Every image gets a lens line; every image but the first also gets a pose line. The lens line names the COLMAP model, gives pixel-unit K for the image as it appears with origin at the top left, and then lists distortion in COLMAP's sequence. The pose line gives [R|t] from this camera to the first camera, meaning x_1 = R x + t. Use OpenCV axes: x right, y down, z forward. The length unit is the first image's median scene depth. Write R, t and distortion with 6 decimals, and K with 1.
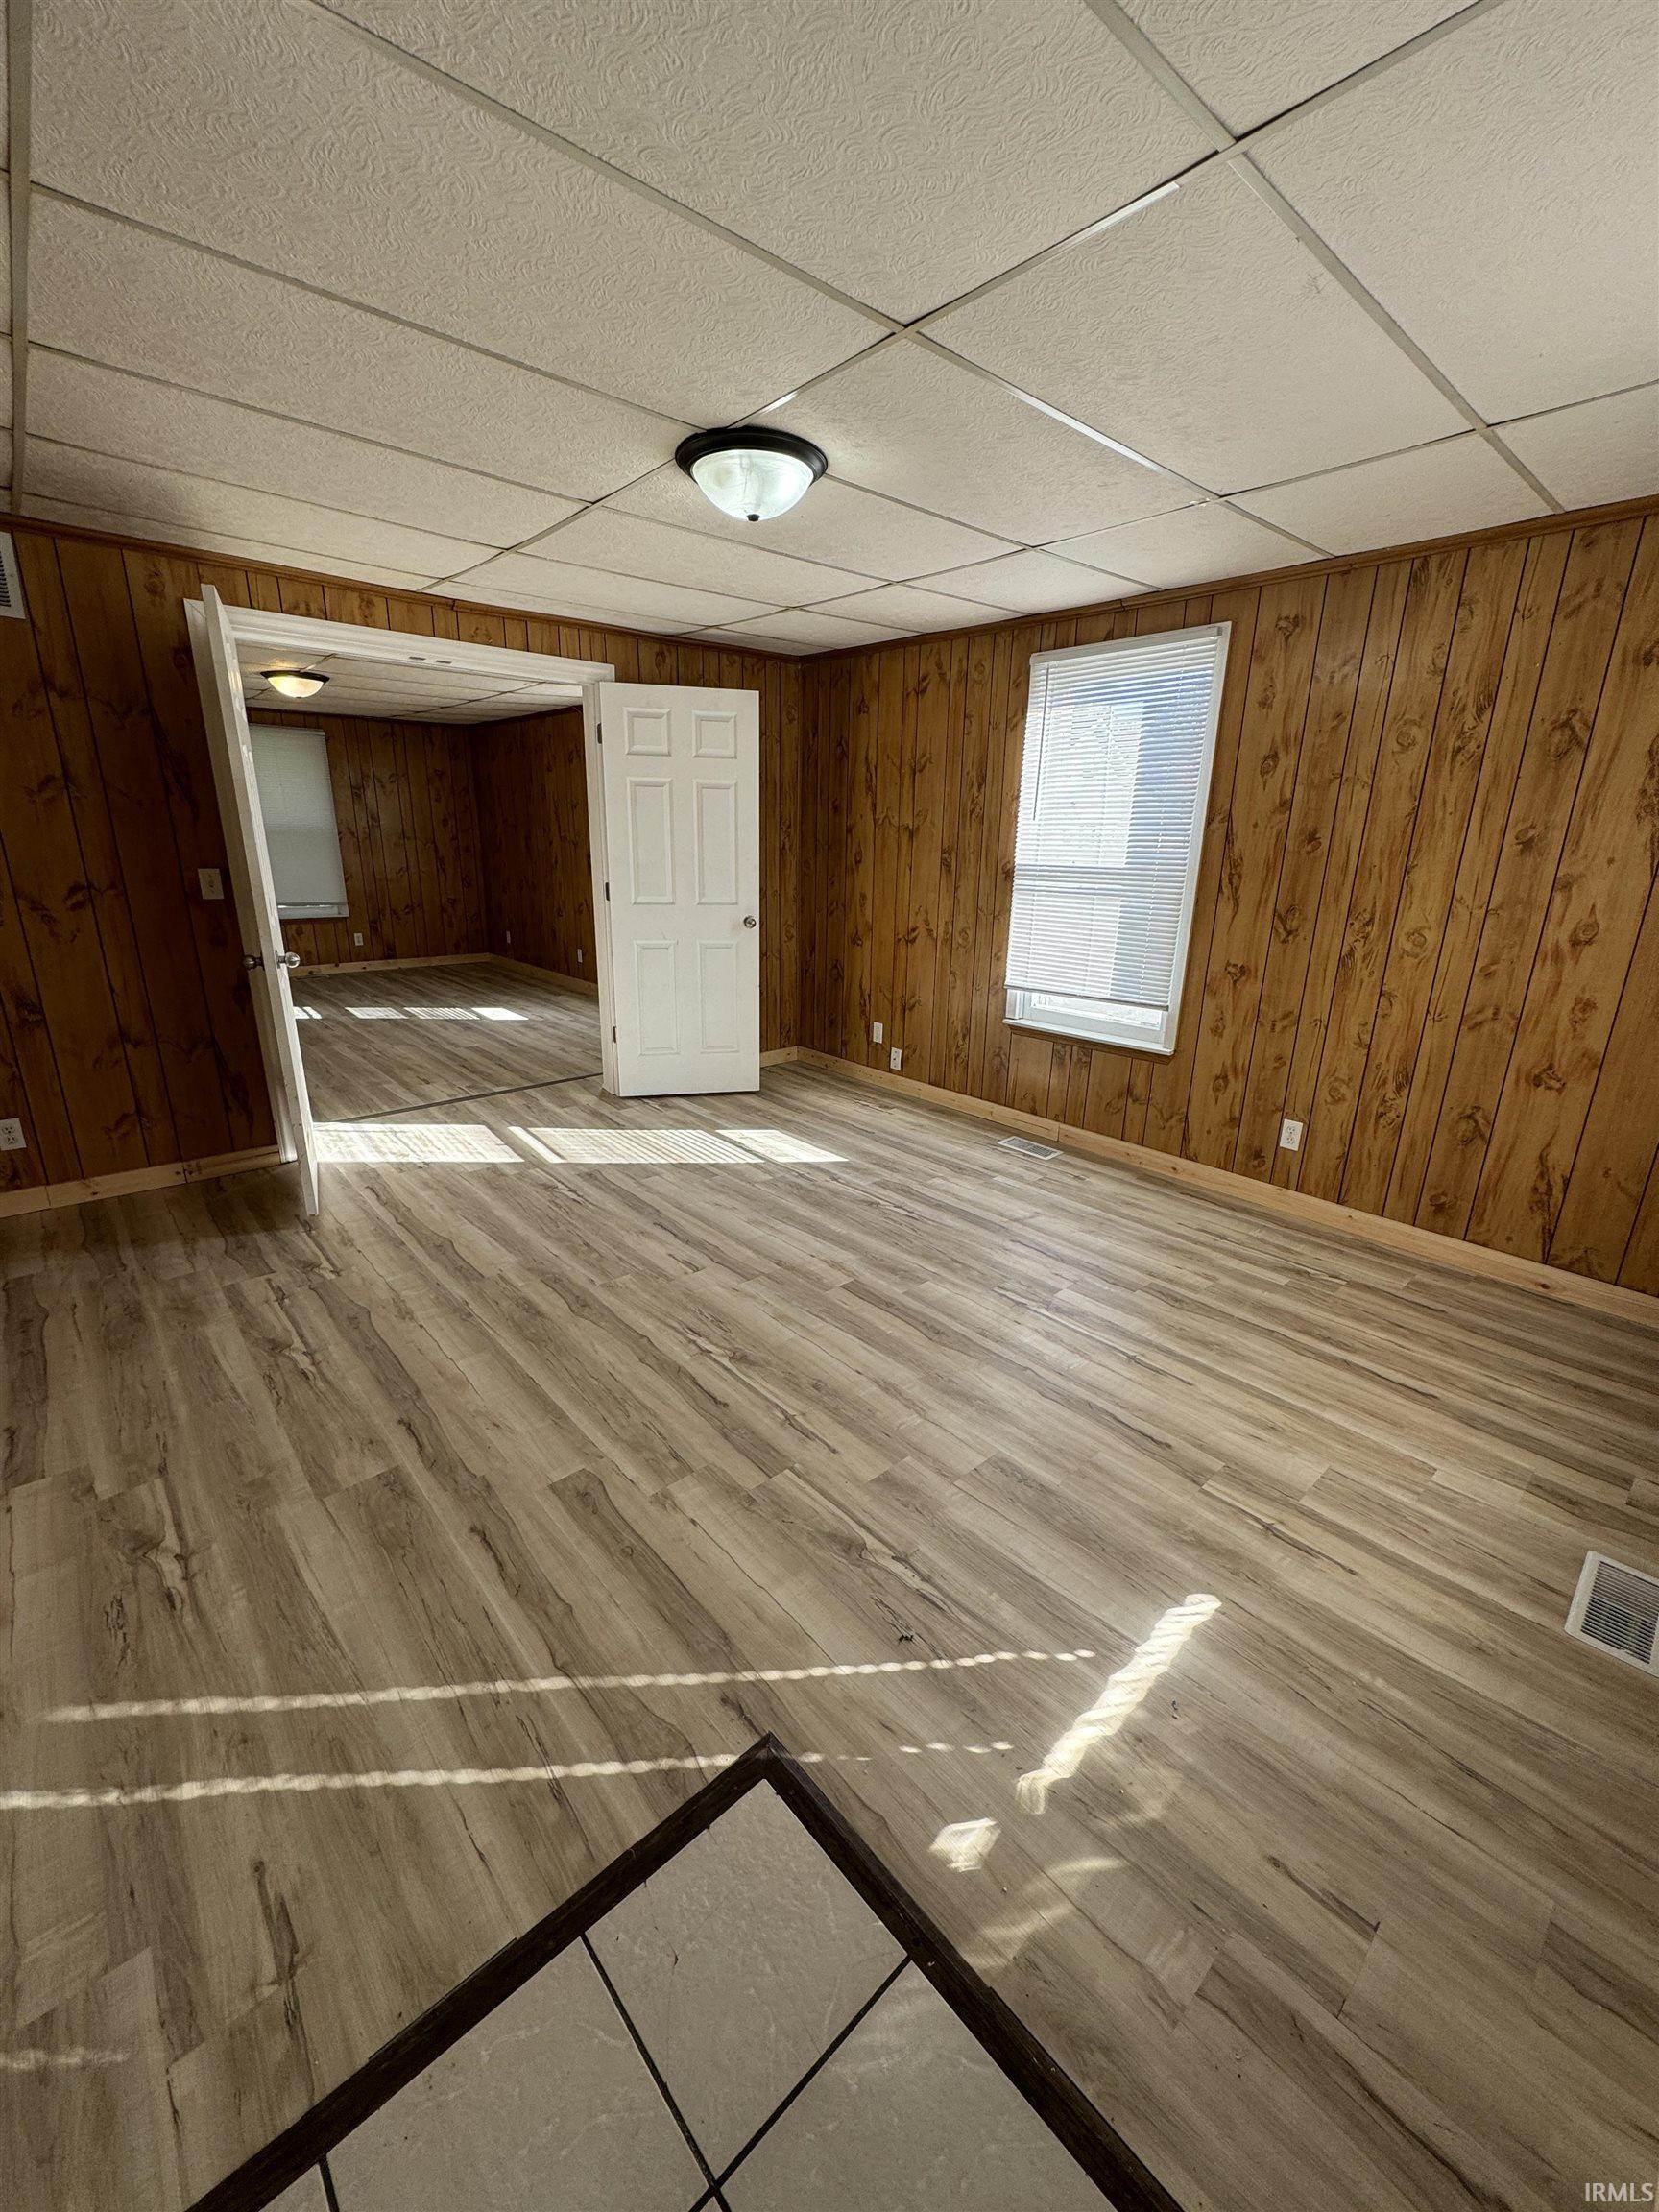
lens RADIAL K [[880.1, 0, 824.4], [0, 880.1, 1099.5], [0, 0, 1]] dist [0.000172, 0.000378]
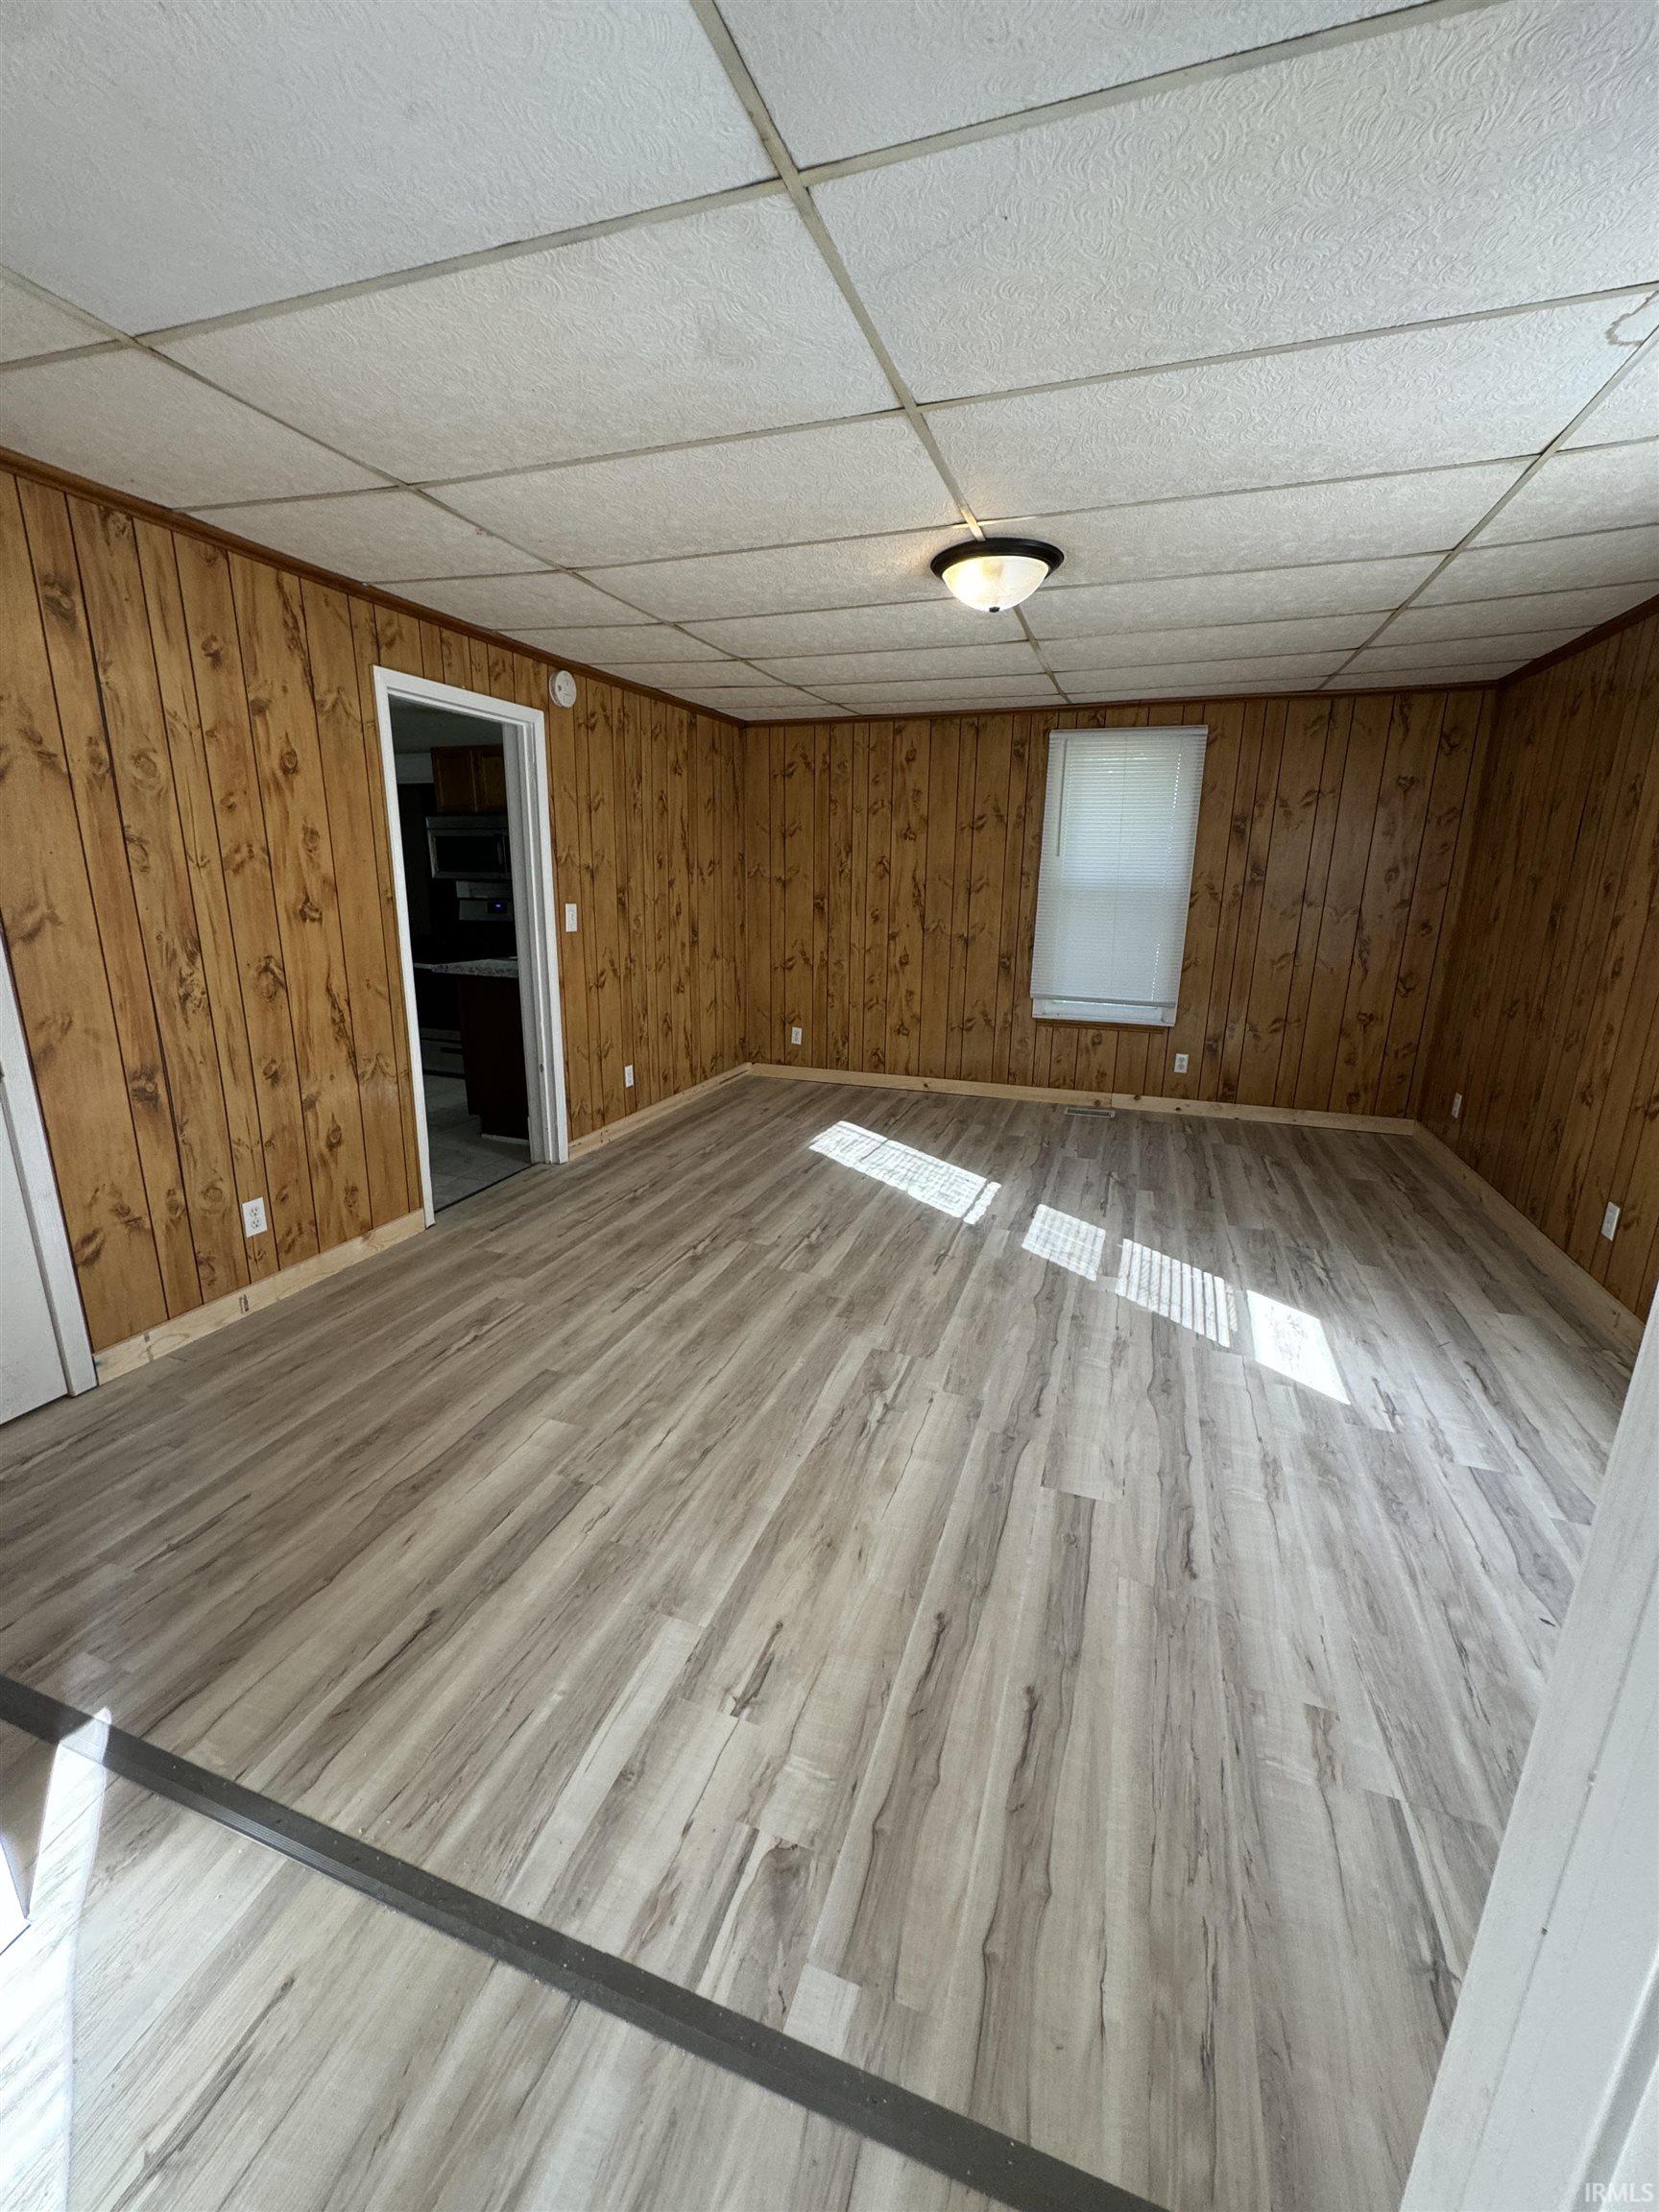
lens RADIAL K [[880.1, 0, 824.4], [0, 880.1, 1099.5], [0, 0, 1]] dist [0.000172, 0.000378]
pose [[0.490809, 0.205884, -0.846592, -0.129757], [-0.255272, 0.963019, 0.086205, -0.150734], [0.833032, 0.173801, 0.525215, 0.486582]]
